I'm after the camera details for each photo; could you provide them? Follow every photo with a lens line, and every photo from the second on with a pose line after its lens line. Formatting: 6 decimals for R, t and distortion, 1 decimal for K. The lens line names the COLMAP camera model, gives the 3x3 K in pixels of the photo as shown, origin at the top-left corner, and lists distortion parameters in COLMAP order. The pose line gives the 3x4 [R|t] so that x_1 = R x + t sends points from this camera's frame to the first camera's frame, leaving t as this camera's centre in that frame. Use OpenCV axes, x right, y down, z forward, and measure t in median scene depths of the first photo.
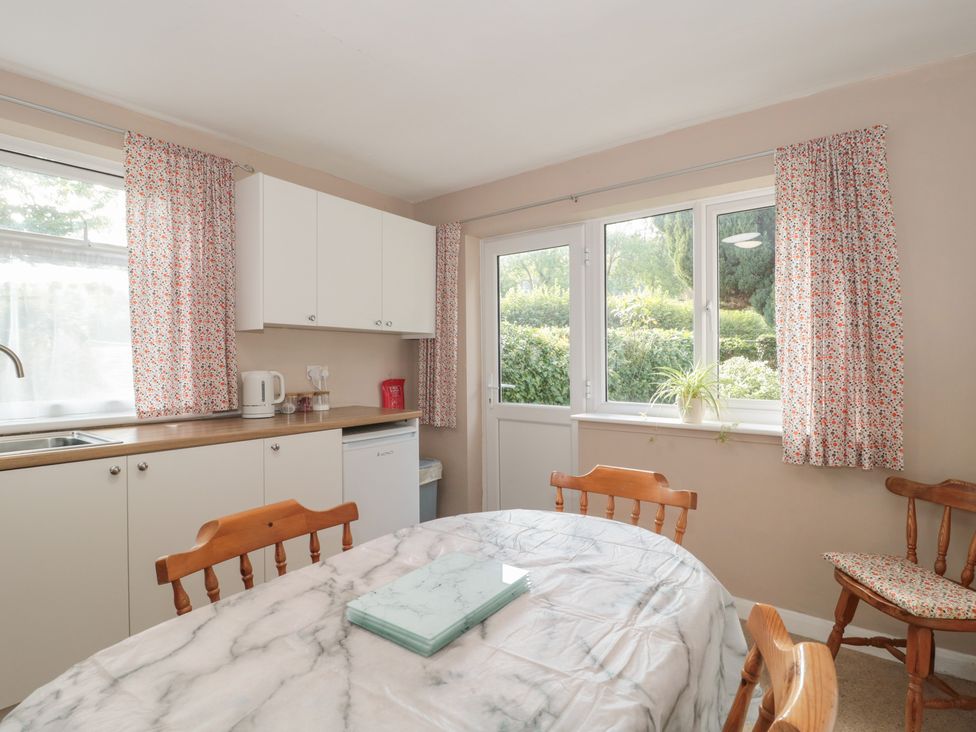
lens RADIAL K [[513.5, 0, 486.1], [0, 513.5, 362.3], [0, 0, 1]] dist [0.002187, -0.014234]
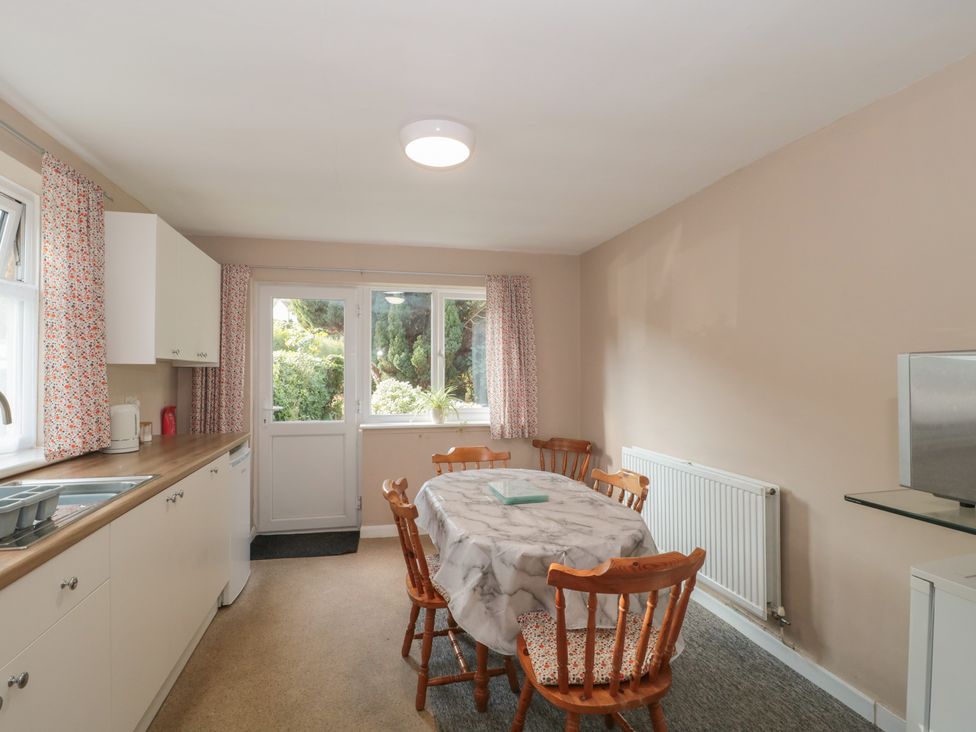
lens RADIAL K [[513.5, 0, 486.1], [0, 513.5, 362.3], [0, 0, 1]] dist [0.002187, -0.014234]
pose [[0.630574, 0.016787, 0.775947, -0.851701], [0.000760, 0.999752, -0.022247, -0.046778], [-0.776129, 0.014619, 0.630405, -0.183543]]
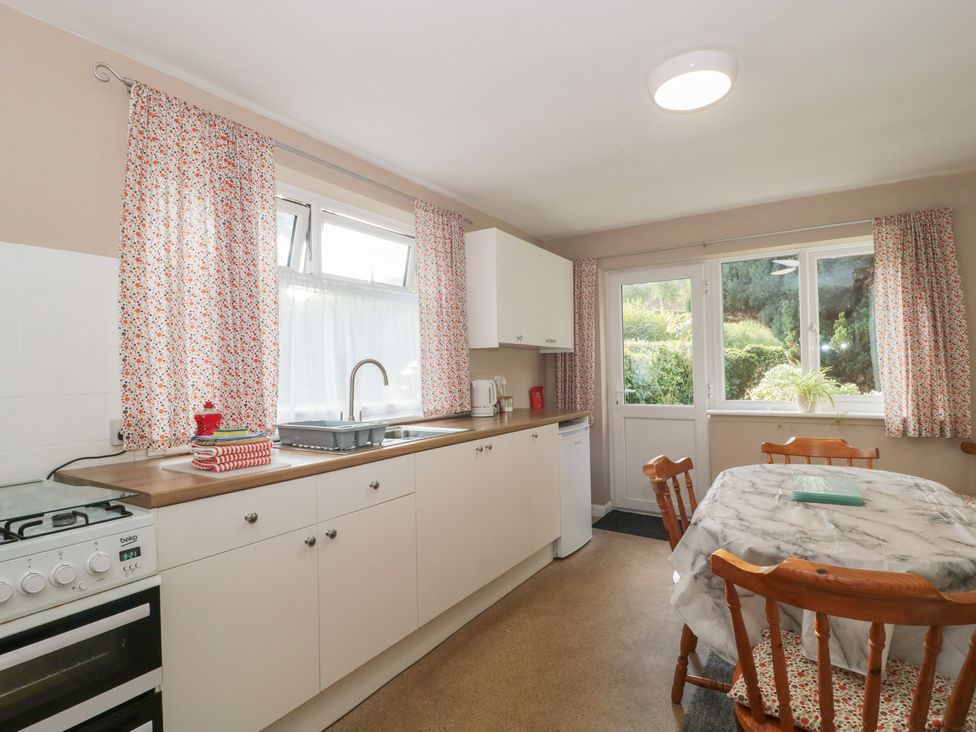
lens RADIAL K [[527.0, 0, 485.1], [0, 527.0, 363.9], [0, 0, 1]] dist [0.002864, -0.014706]
pose [[0.996359, -0.013201, 0.084226, -0.604951], [0.014891, 0.999700, -0.019461, 0.003000], [-0.083944, 0.020644, 0.996257, -0.341410]]
